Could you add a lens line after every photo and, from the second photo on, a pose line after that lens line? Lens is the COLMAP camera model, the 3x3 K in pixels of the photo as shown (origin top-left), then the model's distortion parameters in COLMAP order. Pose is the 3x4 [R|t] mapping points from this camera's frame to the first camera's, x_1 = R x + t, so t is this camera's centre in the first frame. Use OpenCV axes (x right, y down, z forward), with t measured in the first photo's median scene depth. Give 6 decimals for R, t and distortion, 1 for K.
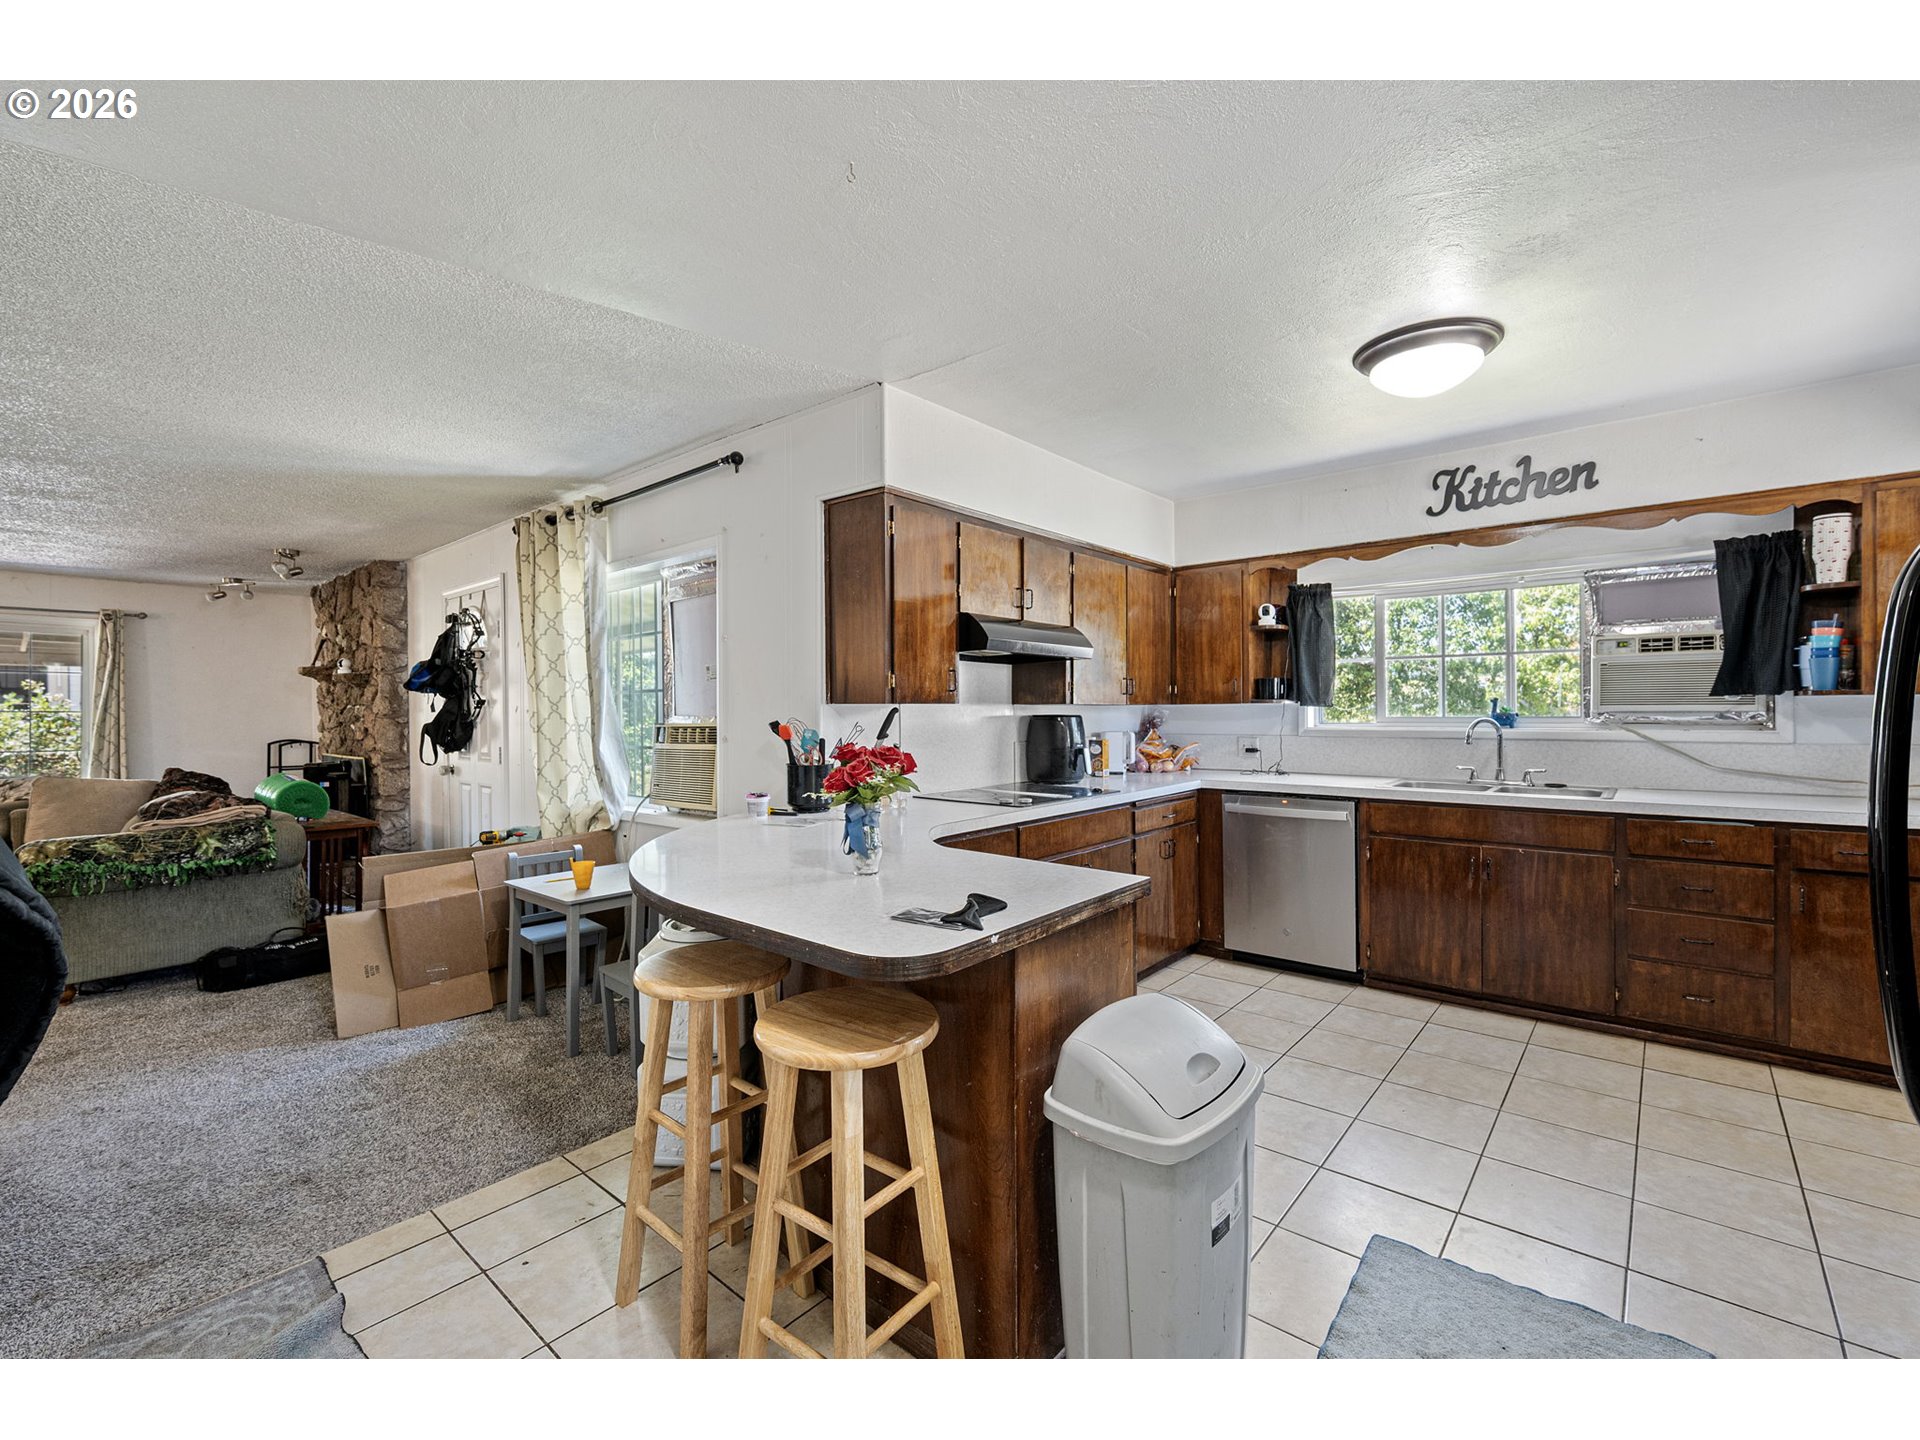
lens RADIAL K [[832.4, 0, 969.2], [0, 832.4, 711.2], [0, 0, 1]] dist [-0.000777, -0.000086]
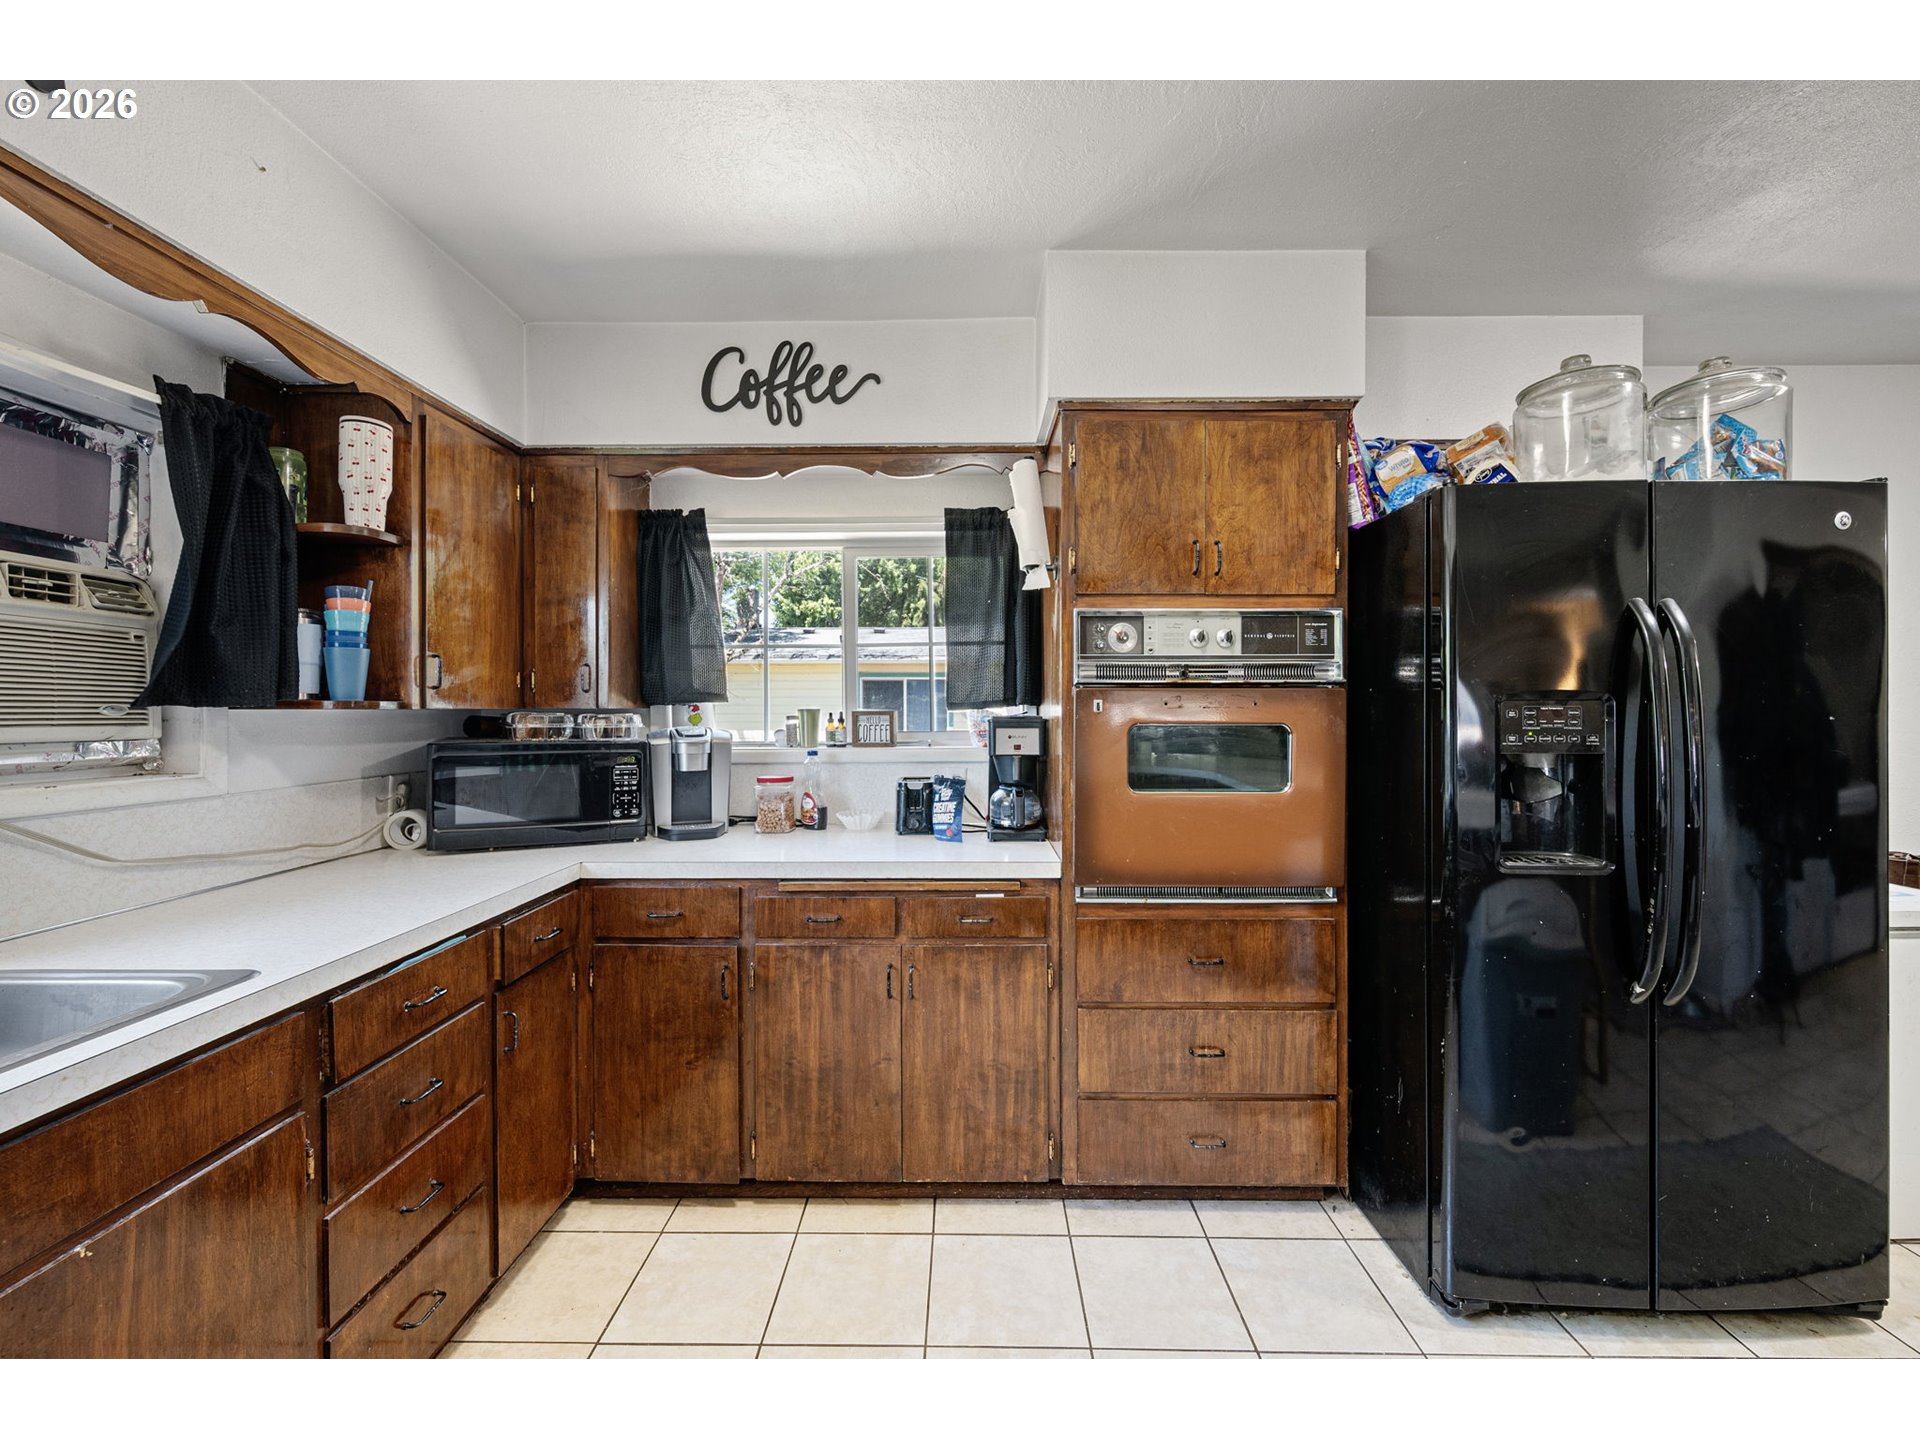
lens RADIAL K [[780.3, 0, 965.3], [0, 780.3, 713.6], [0, 0, 1]] dist [0.000553, 0.000647]
pose [[-0.639456, 0.007192, 0.768794, 0.248809], [0.010811, 0.999941, -0.000363, -0.009004], [-0.768751, 0.008079, -0.639497, 0.861064]]
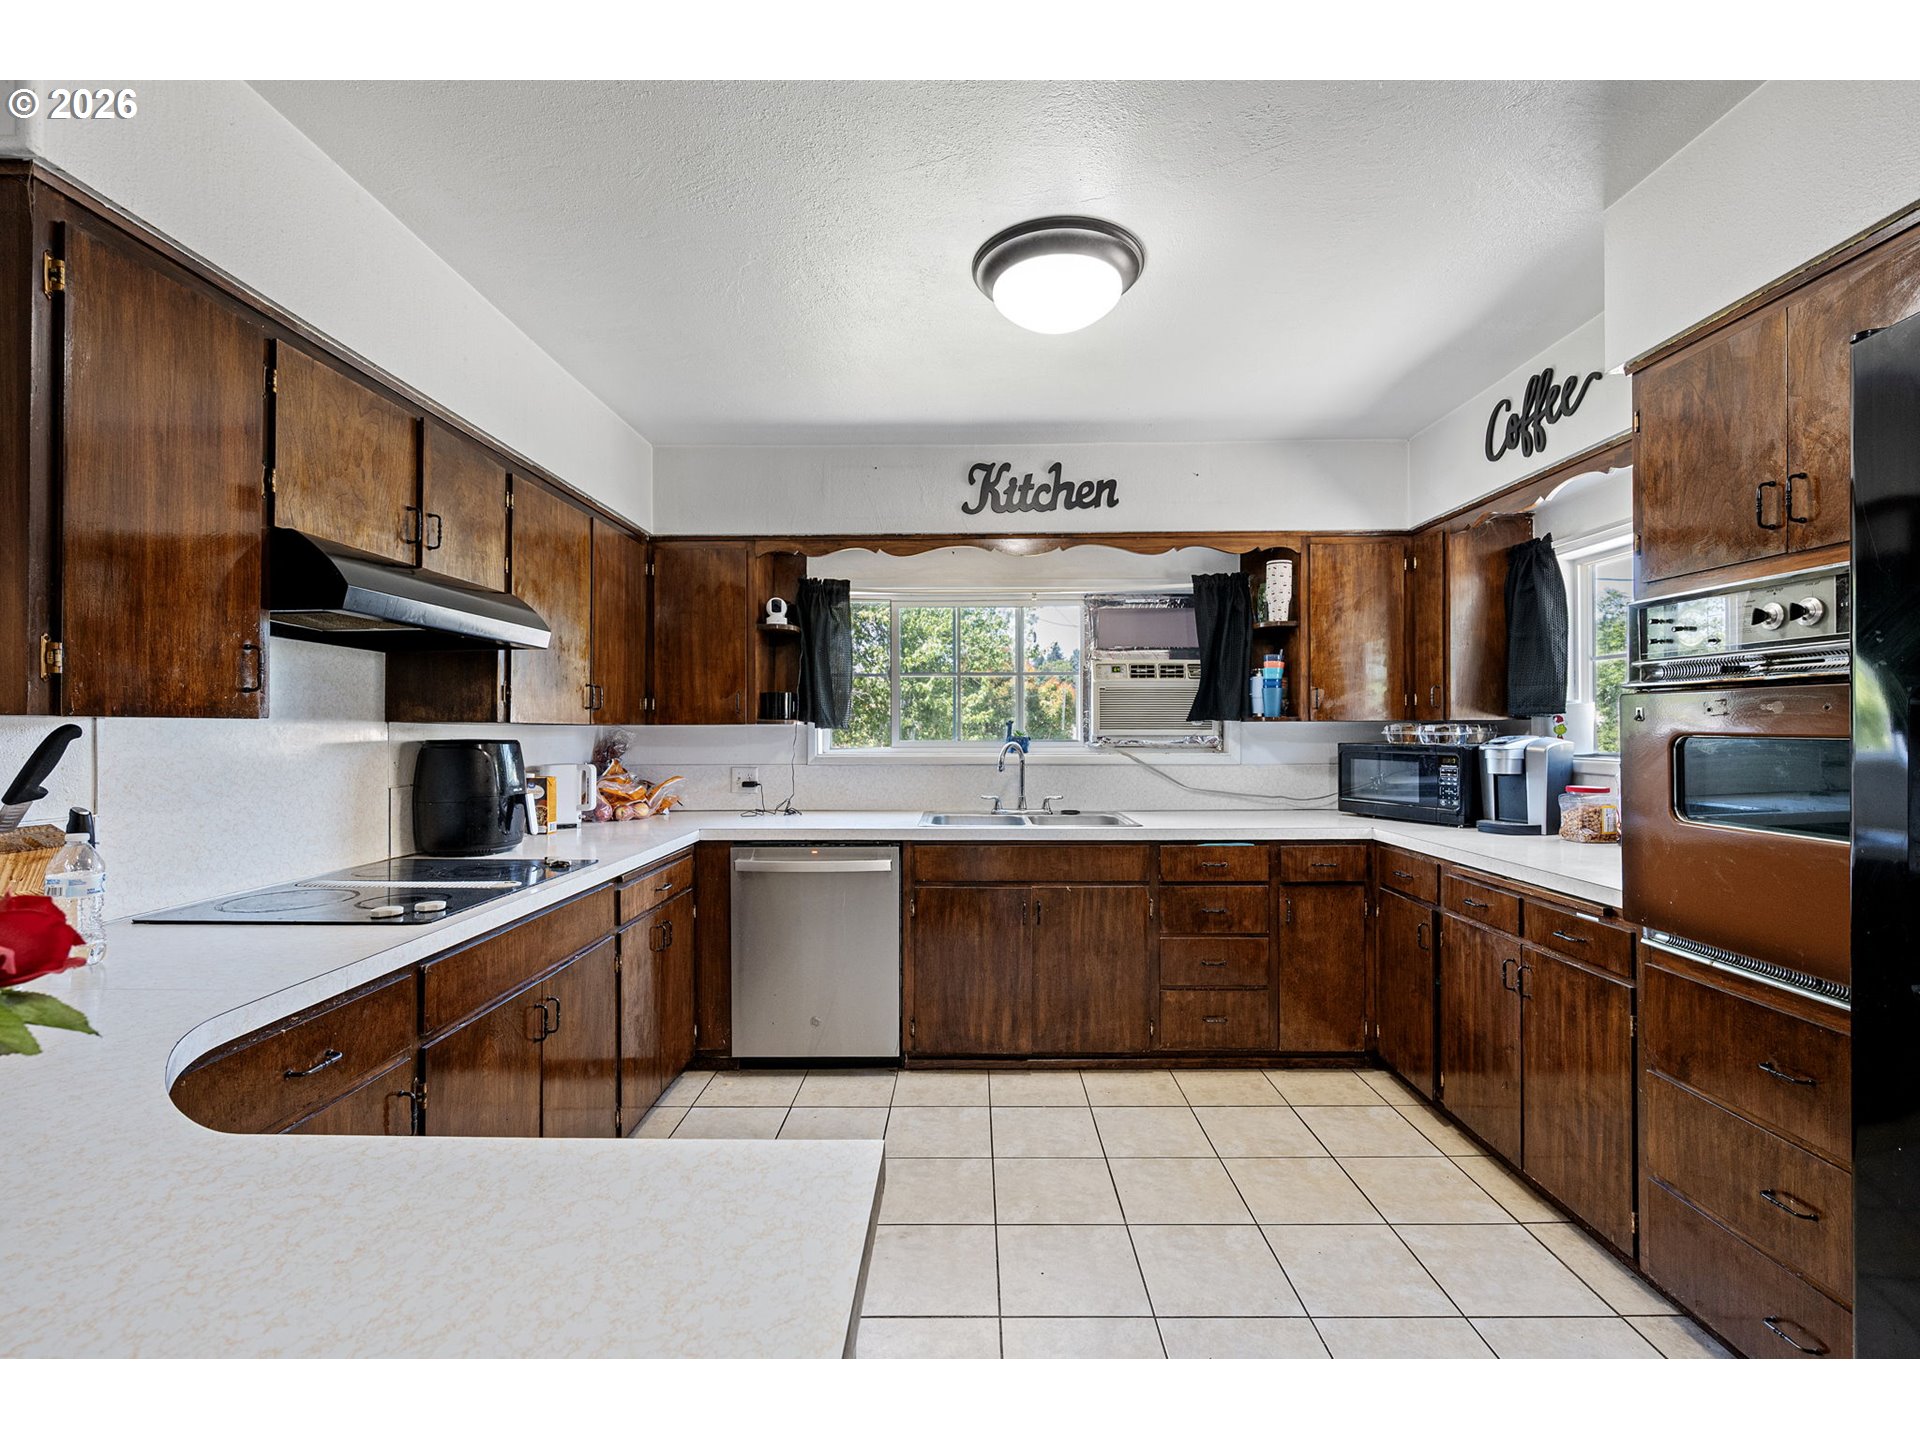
lens RADIAL K [[832.4, 0, 959.6], [0, 832.4, 724.7], [0, 0, 1]] dist [-0.000777, -0.000086]
pose [[0.772256, 0.009258, 0.635244, -0.008047], [-0.002587, 0.999931, -0.011428, -0.000656], [-0.635306, 0.007182, 0.772227, 0.339496]]
